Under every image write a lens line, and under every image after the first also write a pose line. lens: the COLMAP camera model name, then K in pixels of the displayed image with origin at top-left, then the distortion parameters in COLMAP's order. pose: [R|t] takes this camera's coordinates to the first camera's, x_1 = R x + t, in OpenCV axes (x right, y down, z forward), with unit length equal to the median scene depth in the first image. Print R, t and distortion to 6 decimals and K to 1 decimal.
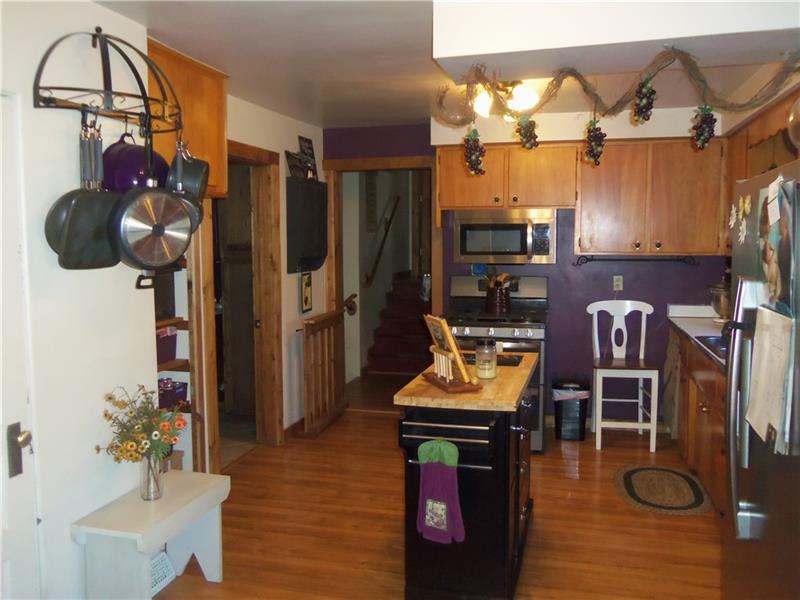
lens RADIAL K [[680.3, 0, 402.4], [0, 680.3, 271.1], [0, 0, 1]] dist [-0.046767, 0.086704]
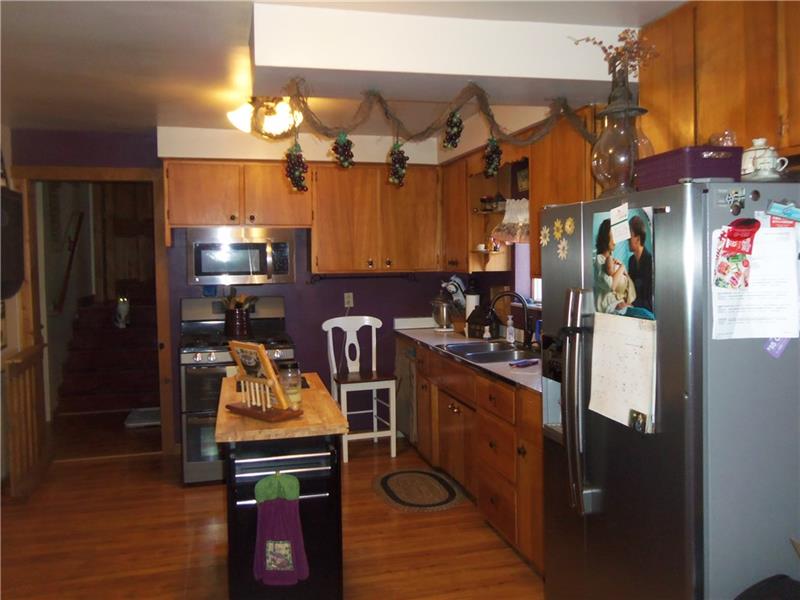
lens RADIAL K [[680.3, 0, 402.4], [0, 680.3, 271.1], [0, 0, 1]] dist [-0.046767, 0.086704]
pose [[0.868785, -0.017496, 0.494879, -0.164353], [0.031926, 0.999275, -0.020718, -0.002919], [-0.494158, 0.033799, 0.868715, 0.064963]]
